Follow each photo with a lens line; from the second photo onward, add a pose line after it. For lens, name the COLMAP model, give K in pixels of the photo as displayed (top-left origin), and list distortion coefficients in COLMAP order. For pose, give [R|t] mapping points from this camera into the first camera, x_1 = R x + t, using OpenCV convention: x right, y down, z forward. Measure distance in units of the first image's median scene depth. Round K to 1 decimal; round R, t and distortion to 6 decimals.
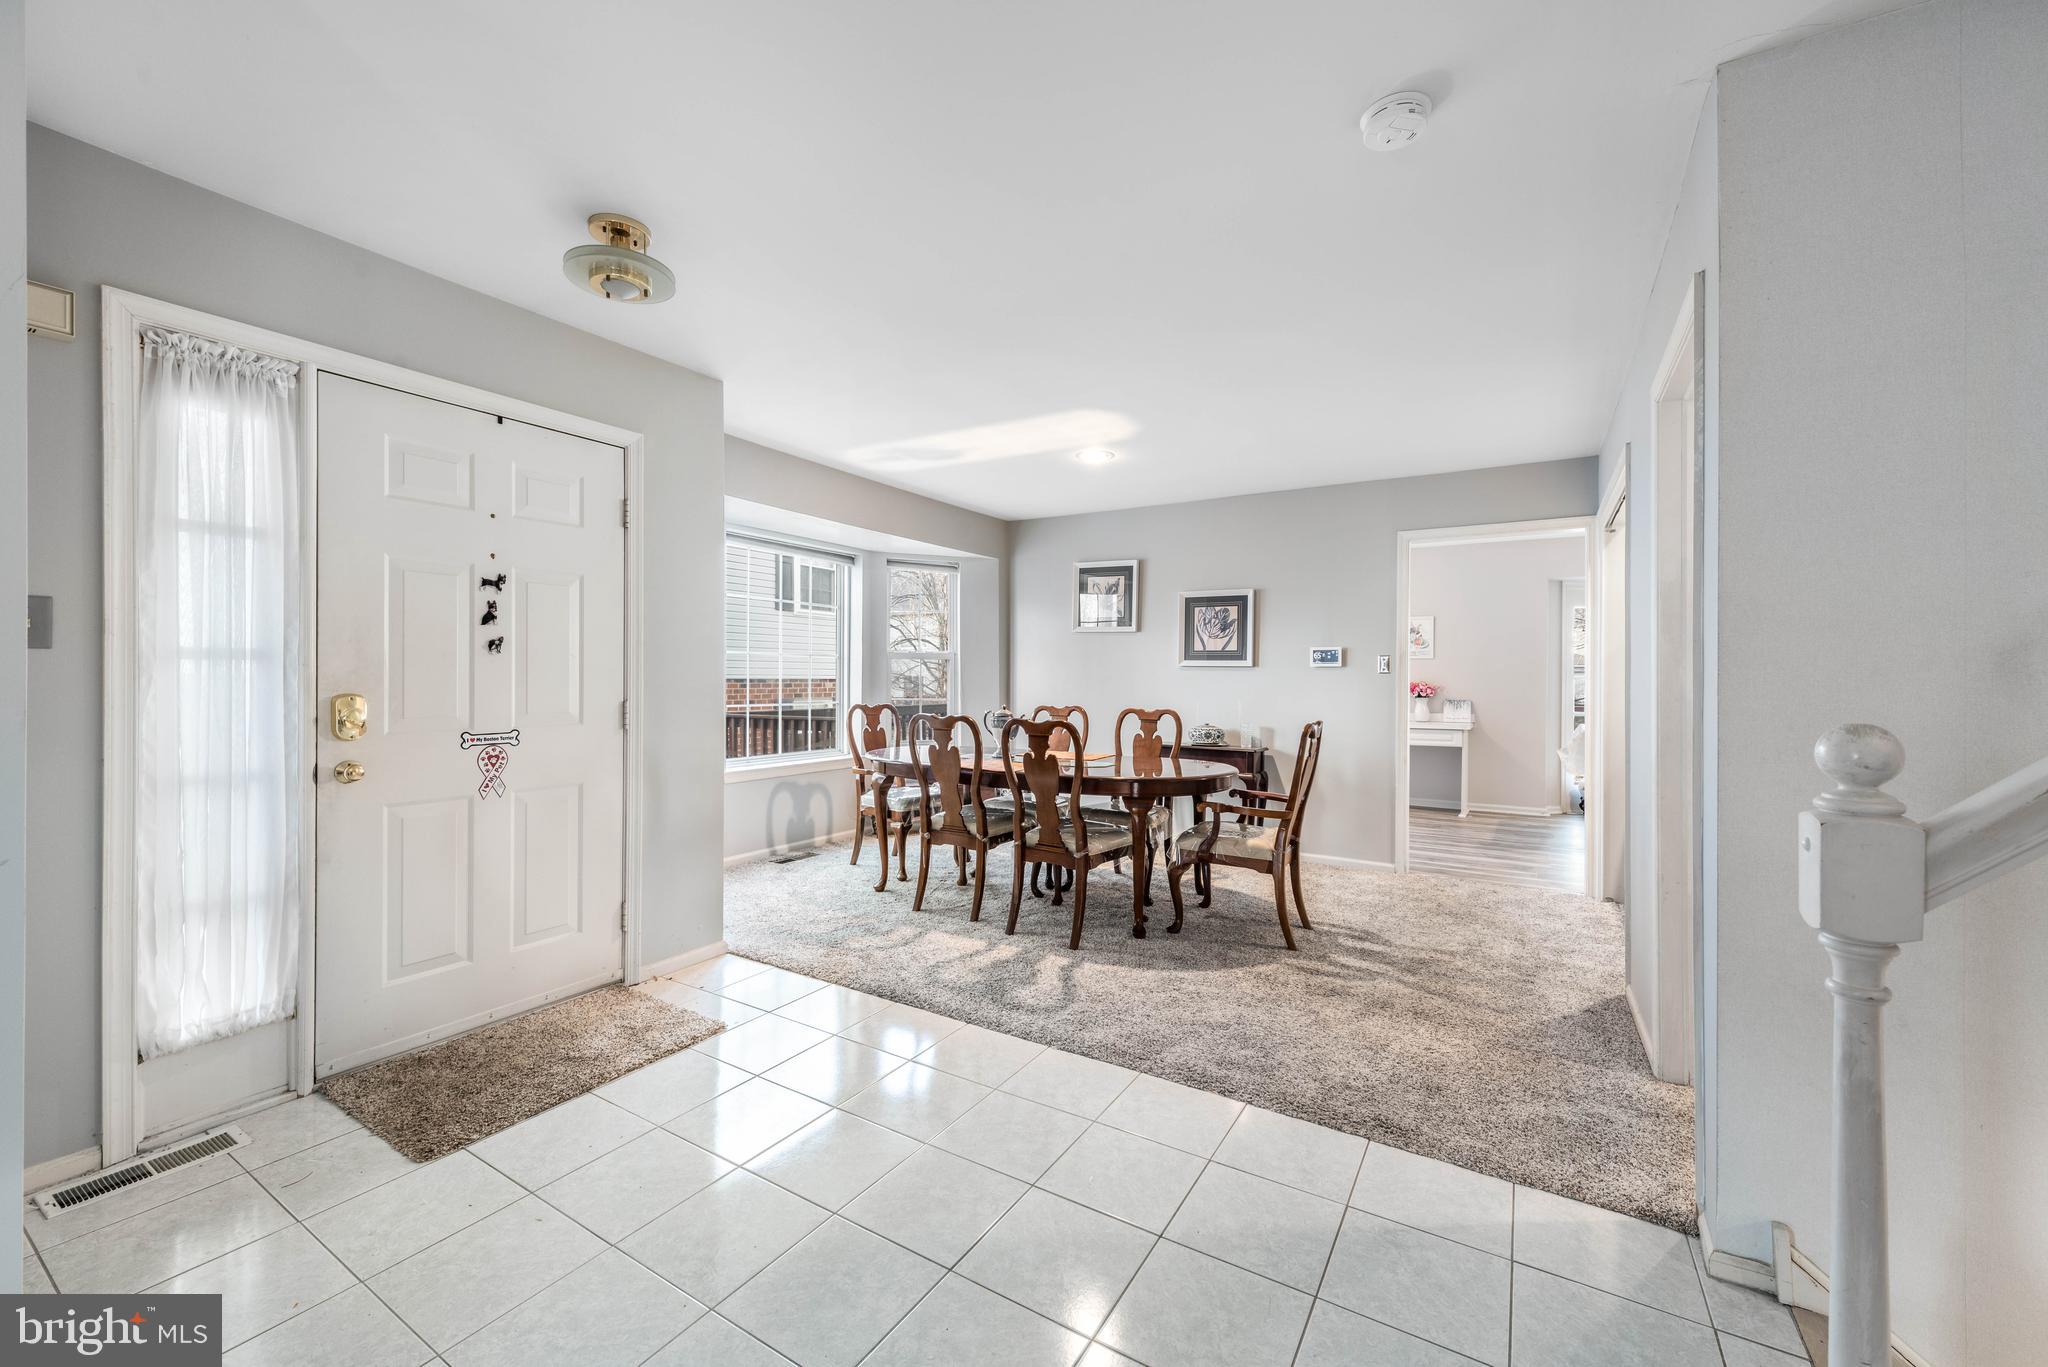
lens RADIAL K [[804.1, 0, 1022.1], [0, 804.1, 676.9], [0, 0, 1]] dist [0.017182, -0.005853]
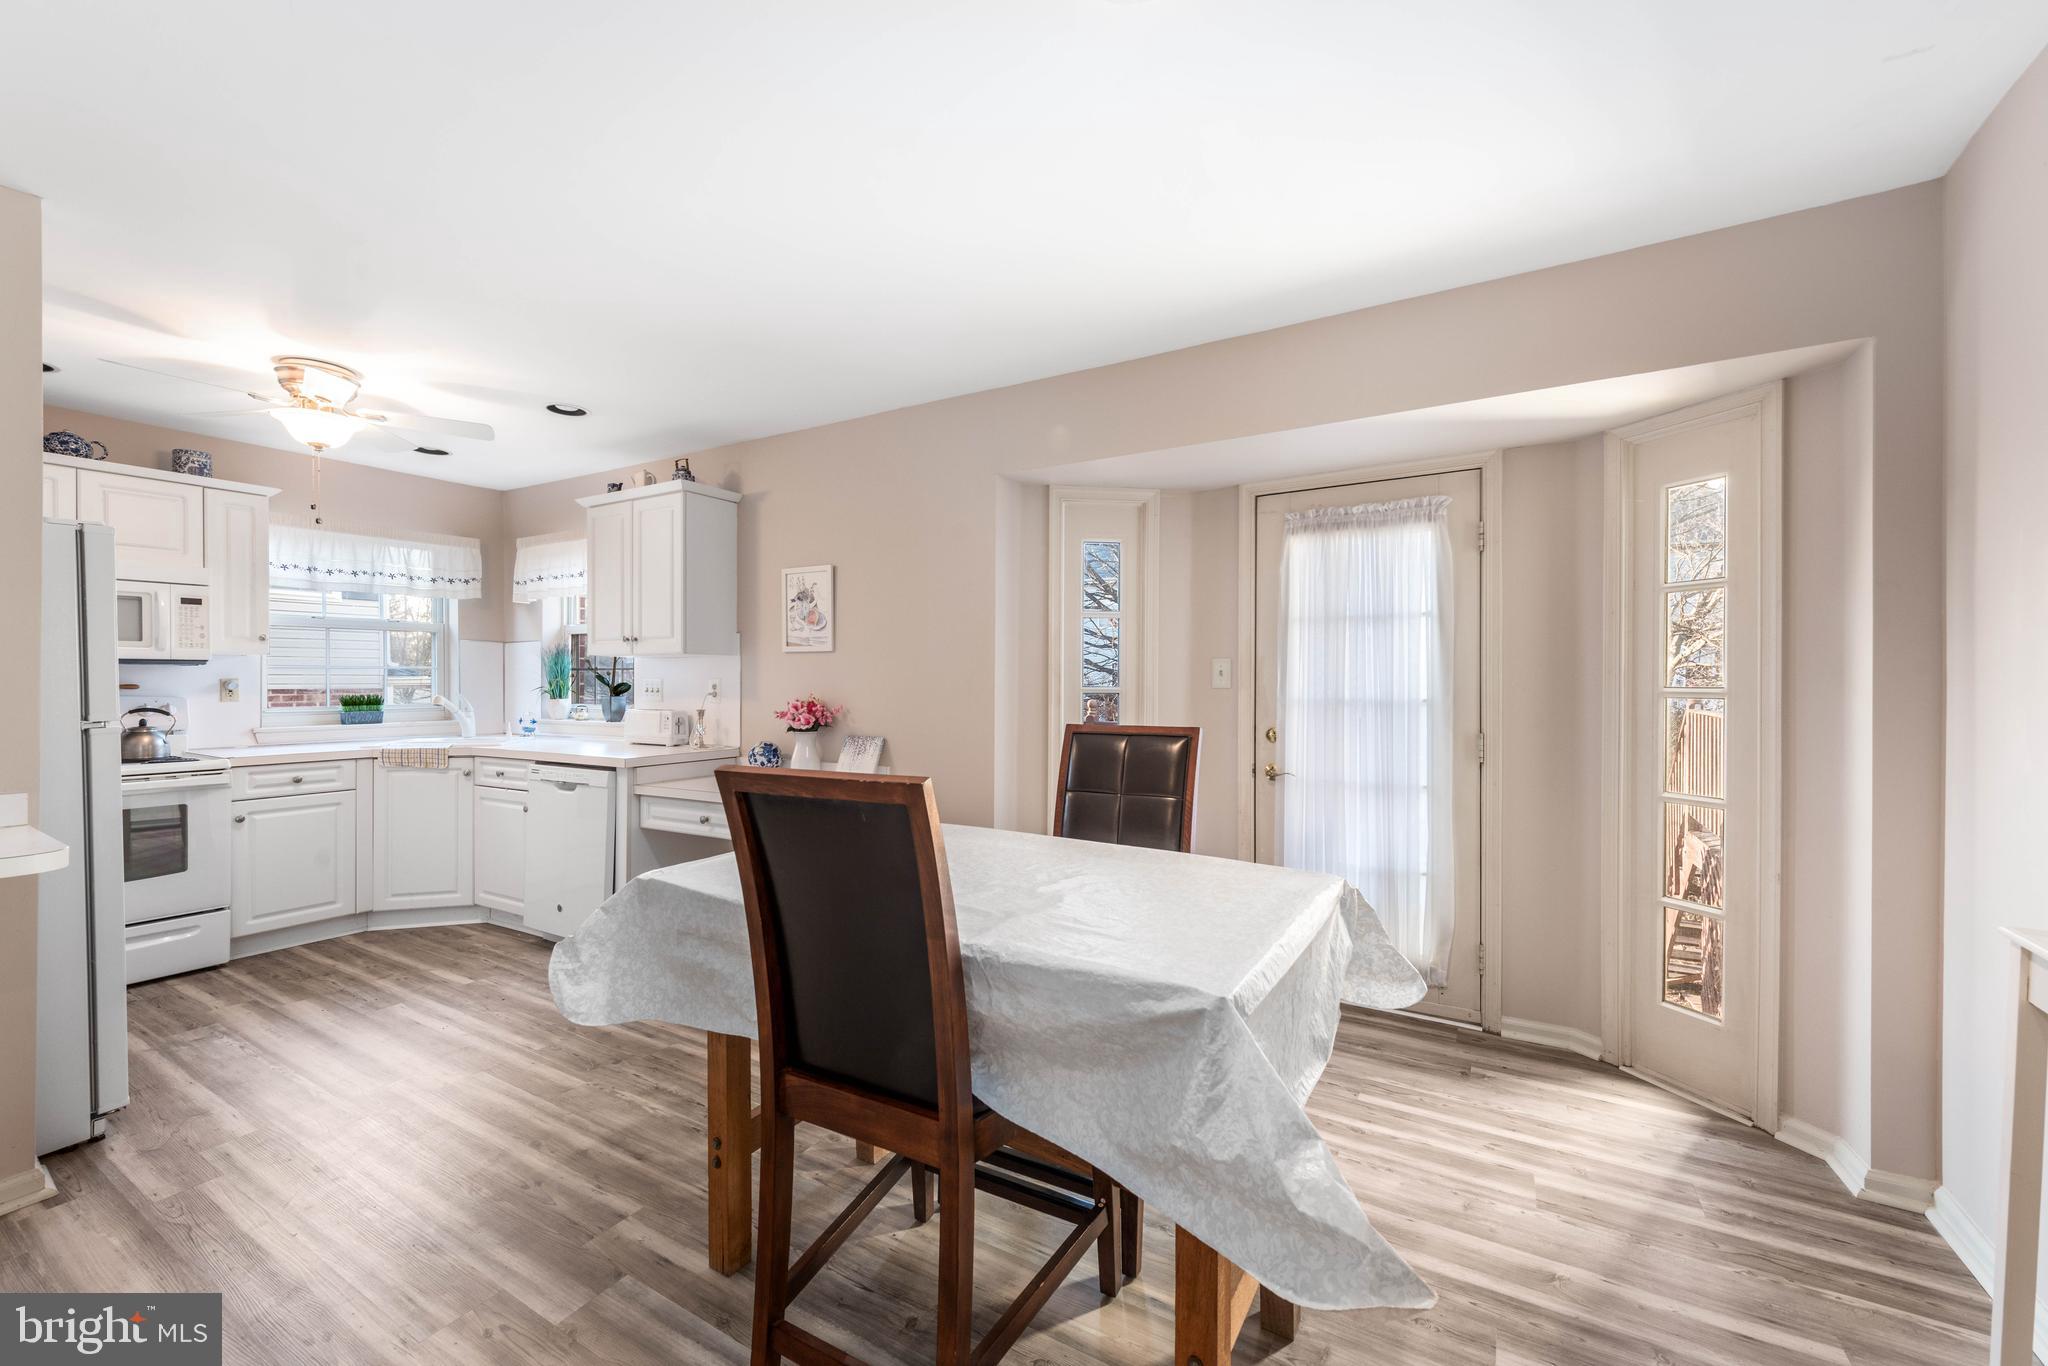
lens RADIAL K [[804.1, 0, 1022.1], [0, 804.1, 676.4], [0, 0, 1]] dist [0.017182, -0.005853]
pose [[0.999639, -0.003665, 0.026613, 0.637980], [0.003724, 0.999991, -0.002168, -0.006370], [-0.026605, 0.002266, 0.999643, 0.529227]]
